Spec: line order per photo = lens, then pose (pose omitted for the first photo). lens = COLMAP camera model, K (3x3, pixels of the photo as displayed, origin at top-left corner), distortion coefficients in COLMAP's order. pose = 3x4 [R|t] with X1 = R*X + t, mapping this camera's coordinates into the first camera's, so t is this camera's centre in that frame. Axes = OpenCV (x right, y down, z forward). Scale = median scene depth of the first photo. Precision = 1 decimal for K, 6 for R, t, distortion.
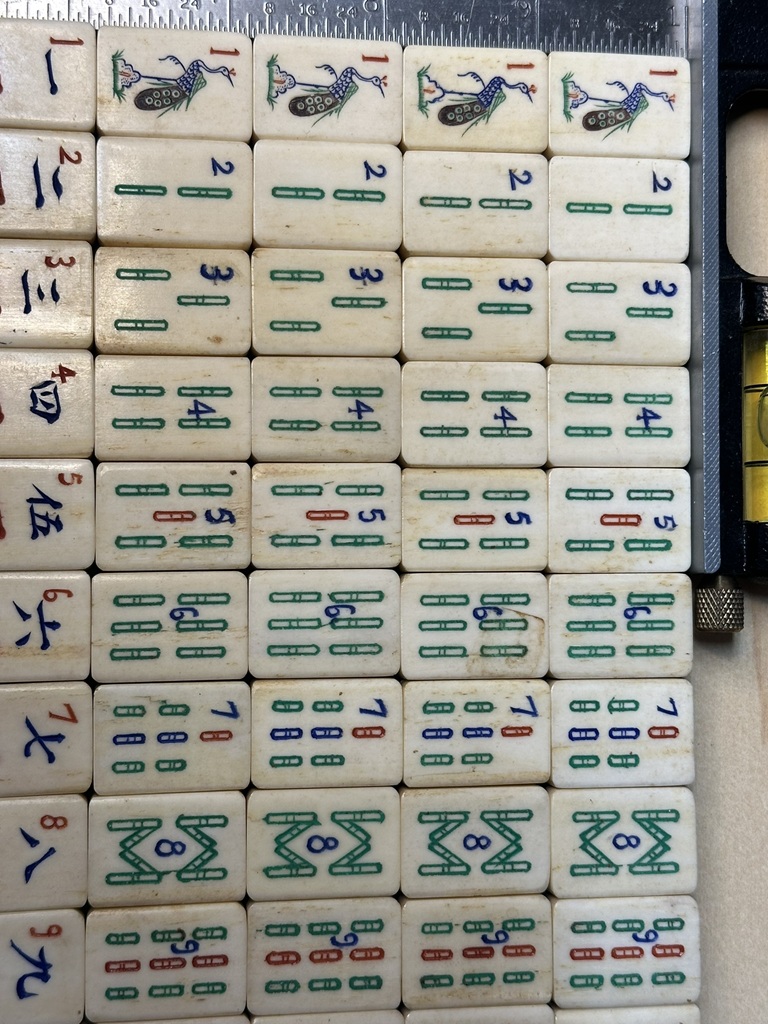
lens RADIAL K [[1590.5, 0, 378.6], [0, 1590.5, 511.6], [0, 0, 1]] dist [0.111664, 0.000000]
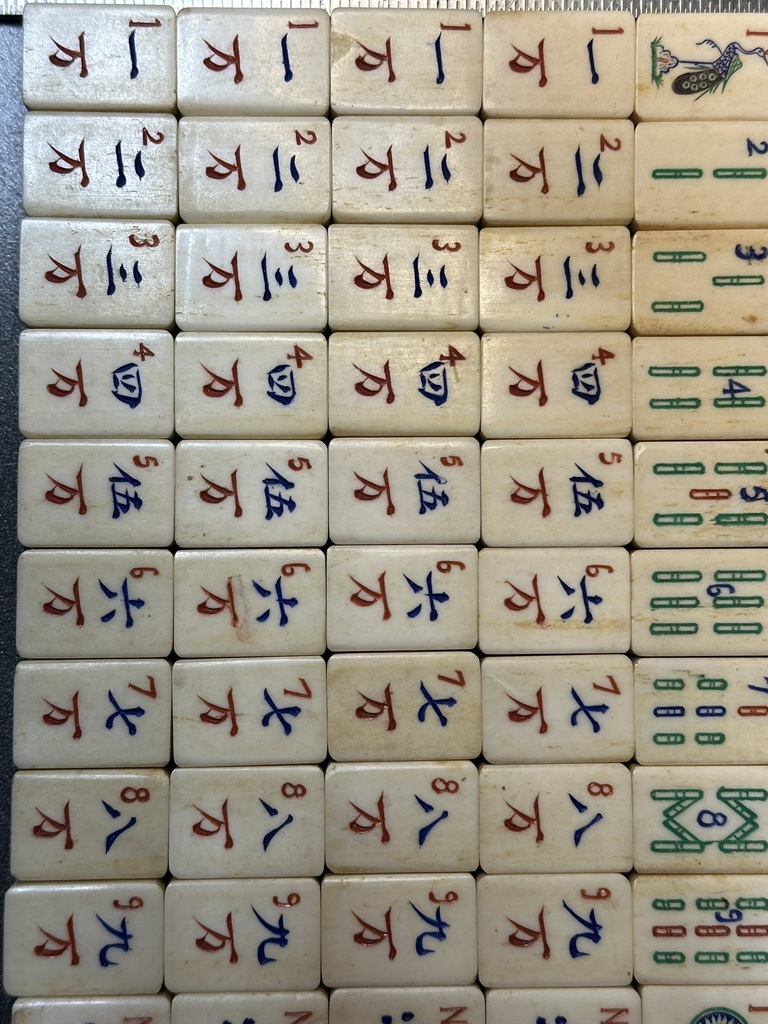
lens RADIAL K [[1590.5, 0, 381.9], [0, 1590.5, 514.6], [0, 0, 1]] dist [0.111664, 0.000000]
pose [[0.991880, 0.001501, -0.127168, -0.207259], [0.000410, 0.999887, 0.015005, 0.000502], [0.127176, -0.014935, 0.991768, -0.038934]]
